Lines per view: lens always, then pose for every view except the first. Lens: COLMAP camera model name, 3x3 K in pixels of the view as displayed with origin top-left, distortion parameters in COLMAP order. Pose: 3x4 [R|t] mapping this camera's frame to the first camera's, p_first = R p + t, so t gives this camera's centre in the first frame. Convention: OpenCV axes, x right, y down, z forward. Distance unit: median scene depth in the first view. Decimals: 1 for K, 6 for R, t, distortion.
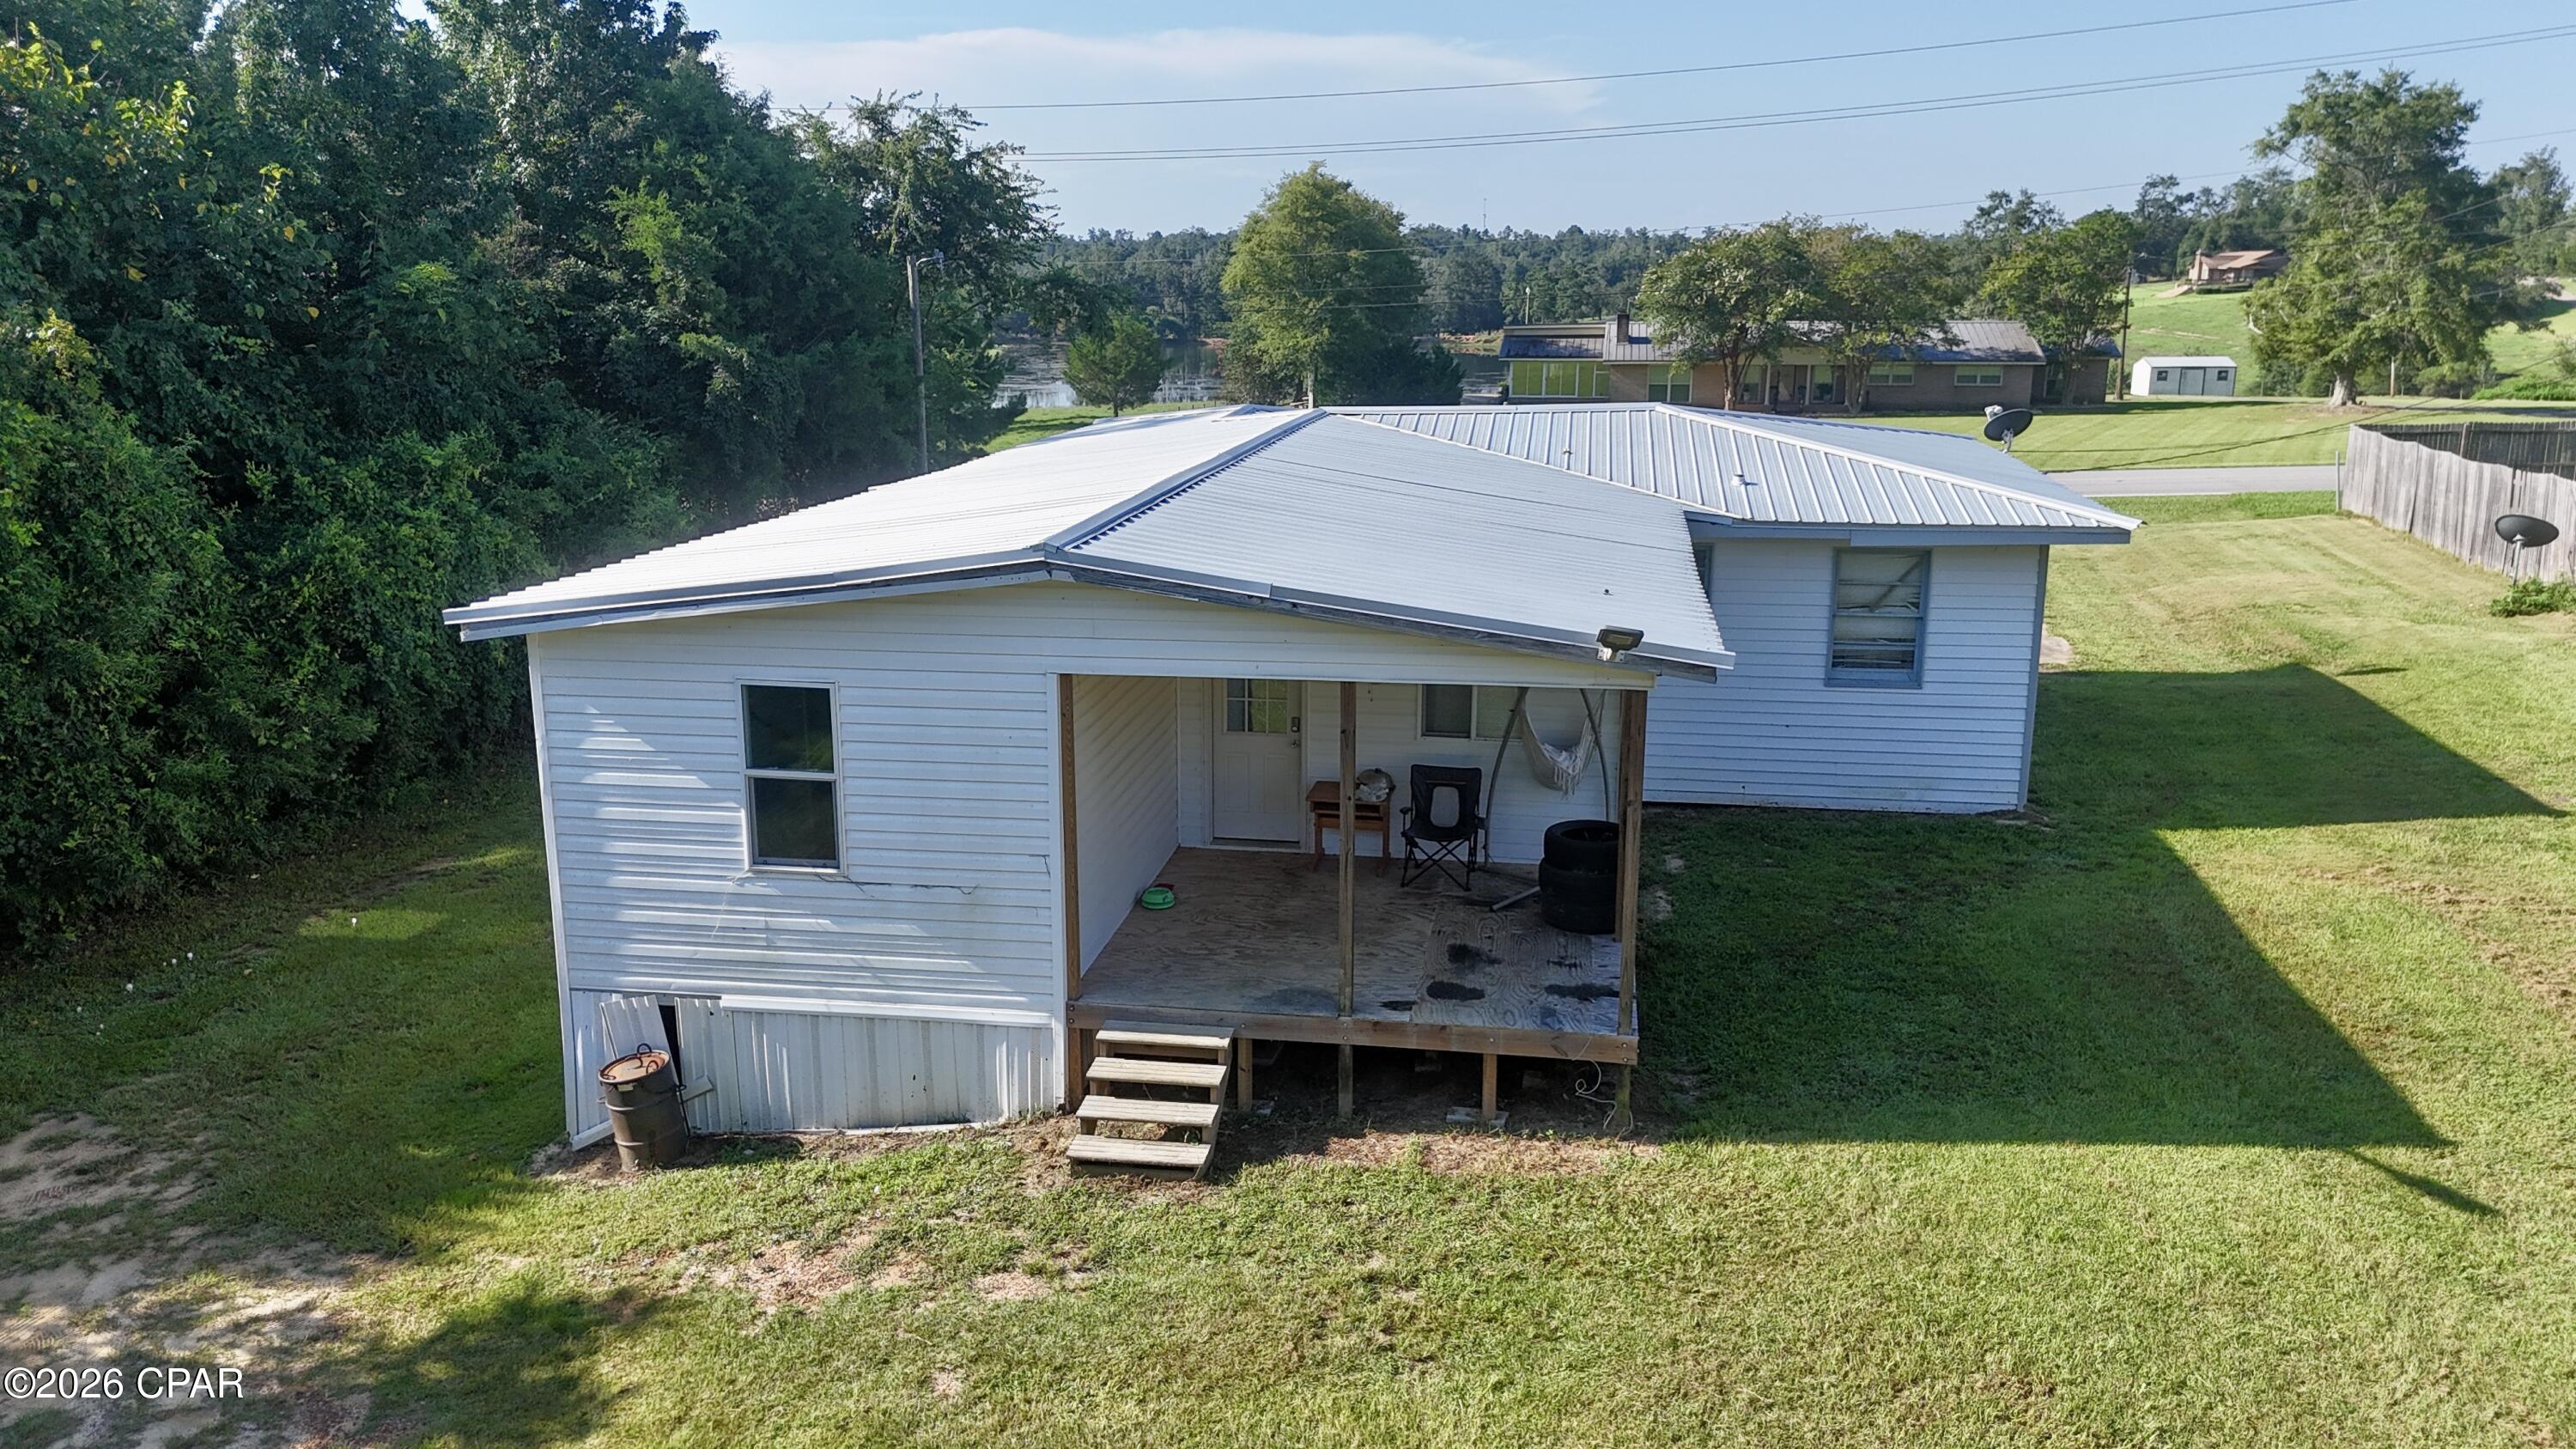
lens RADIAL K [[1939.1, 0, 1272.0], [0, 1939.1, 720.5], [0, 0, 1]] dist [0.057210, -0.051133]
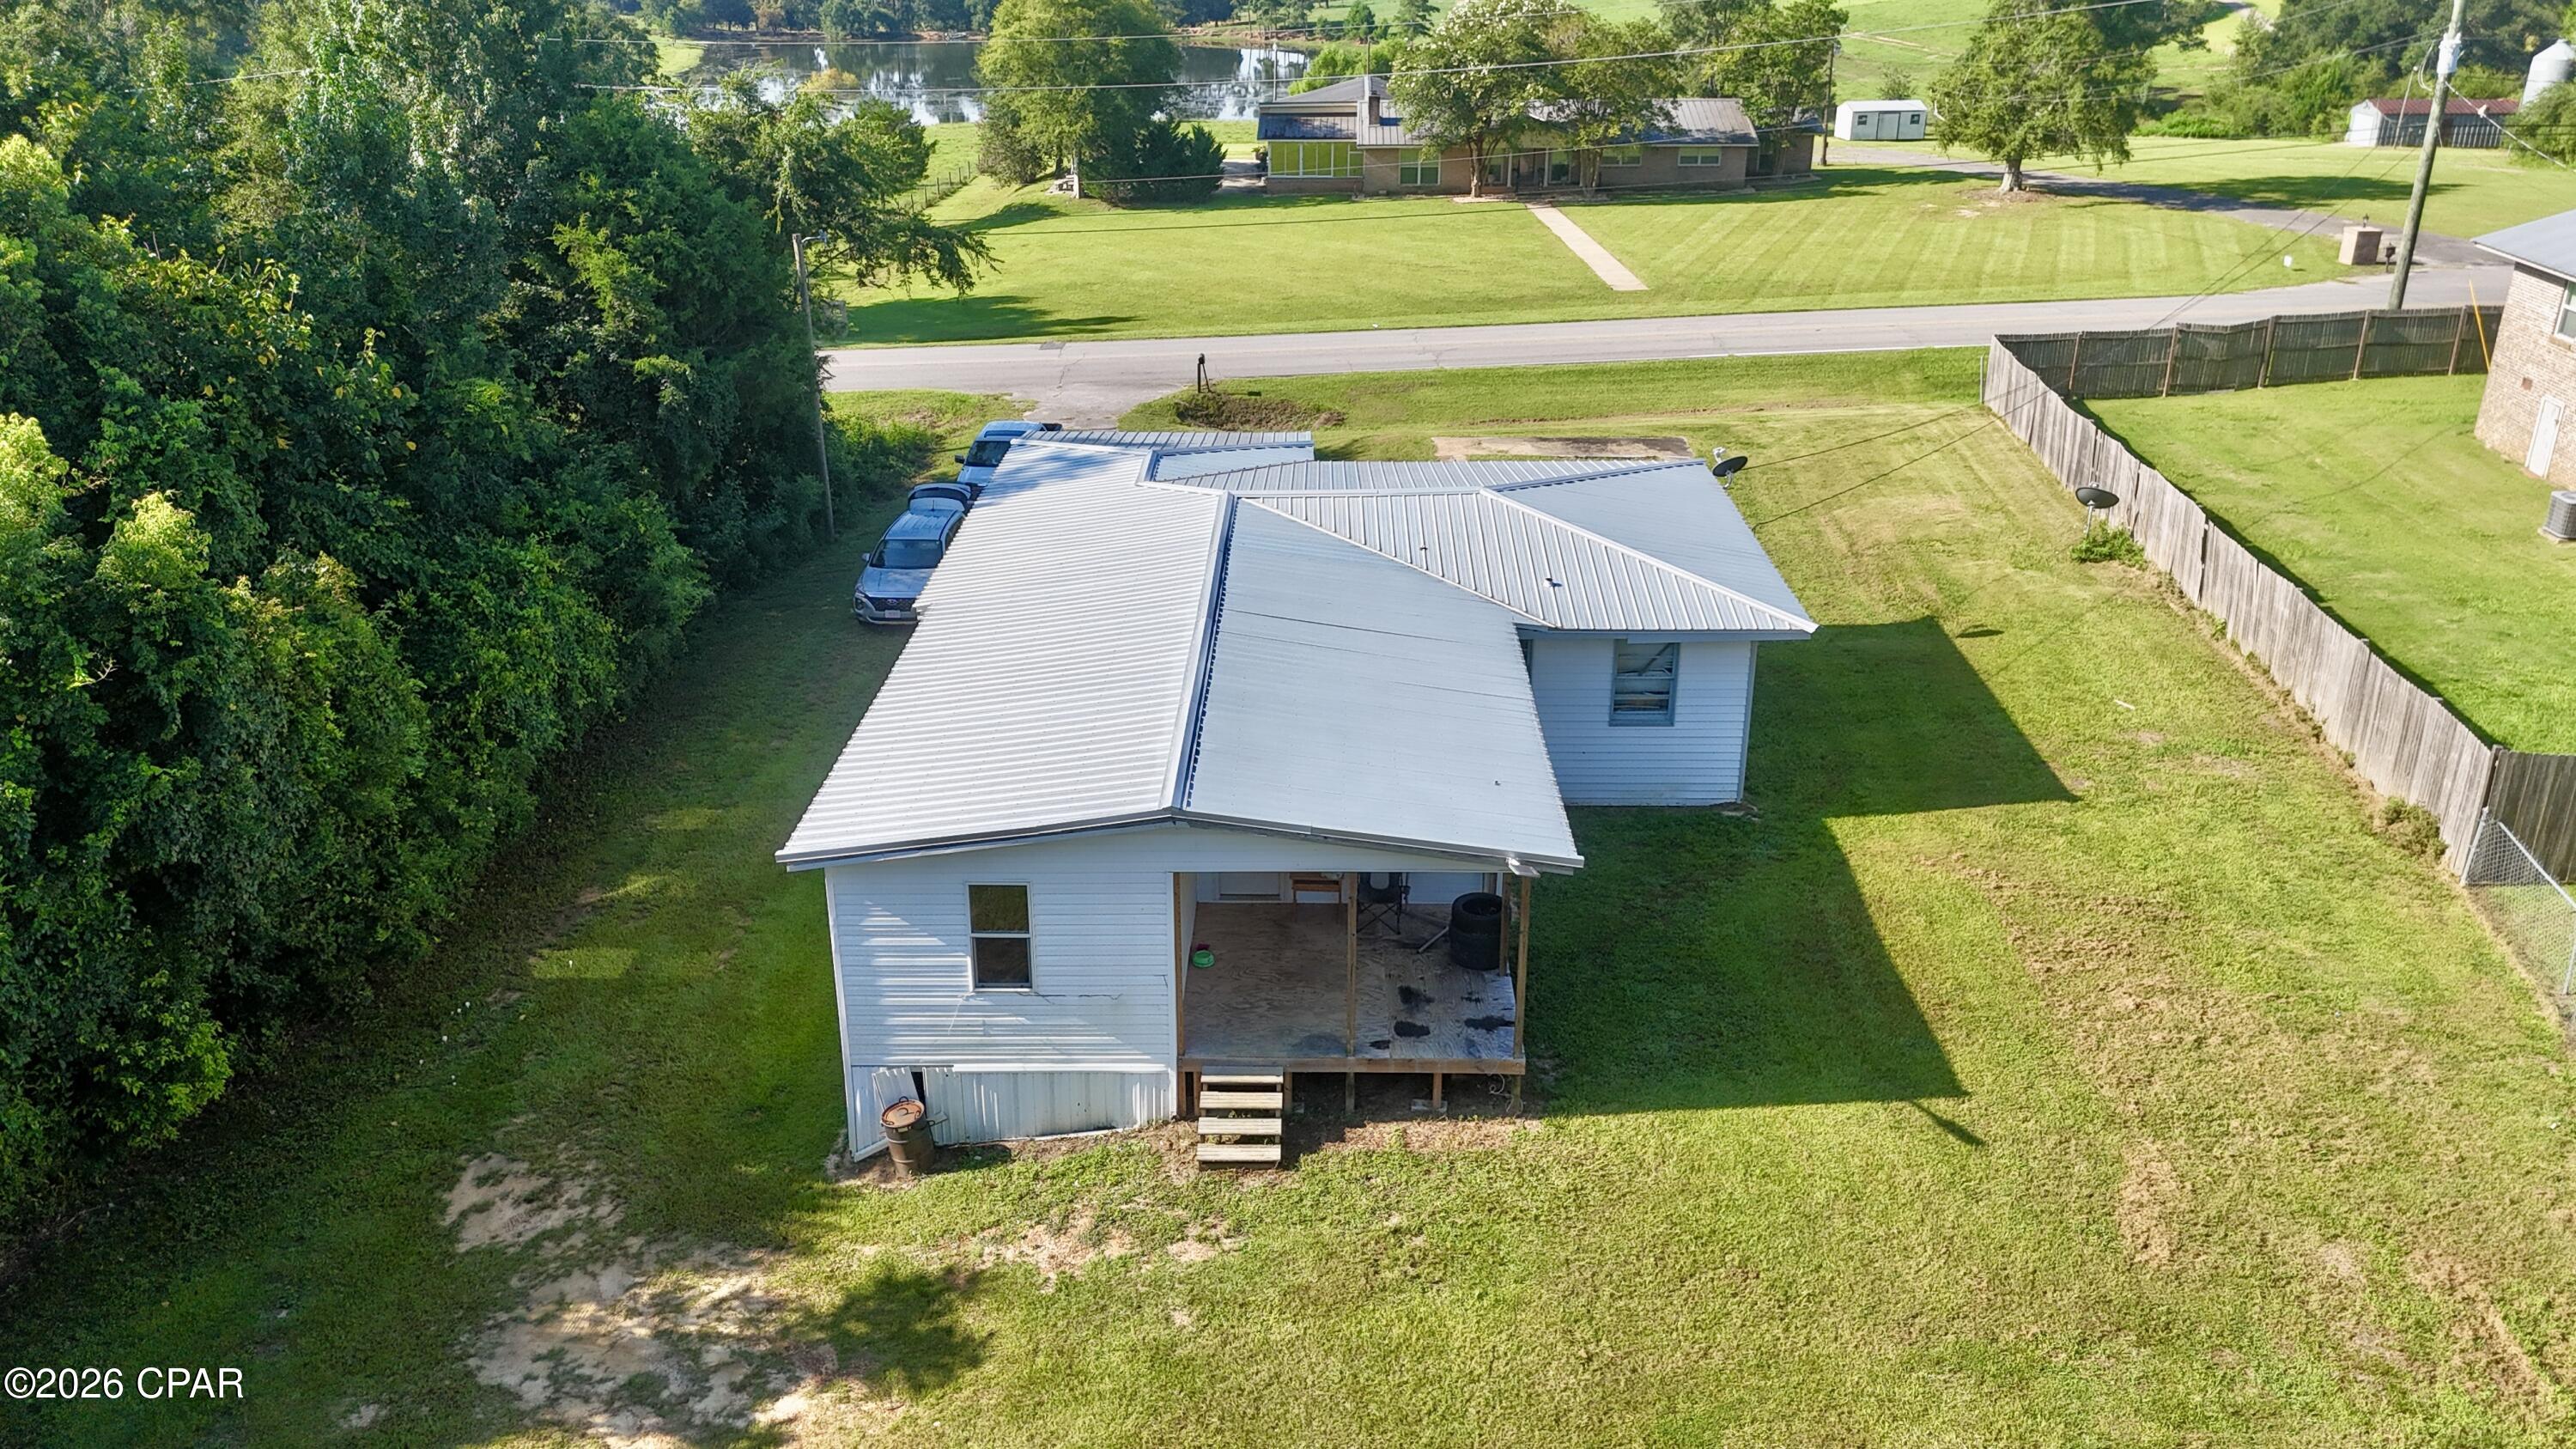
lens RADIAL K [[1939.1, 0, 1280.6], [0, 1939.1, 726.3], [0, 0, 1]] dist [0.057210, -0.051133]
pose [[0.989525, -0.057664, 0.132346, -0.200528], [0.035759, 0.986096, 0.162281, -0.353598], [-0.139864, -0.155848, 0.977829, -0.503761]]
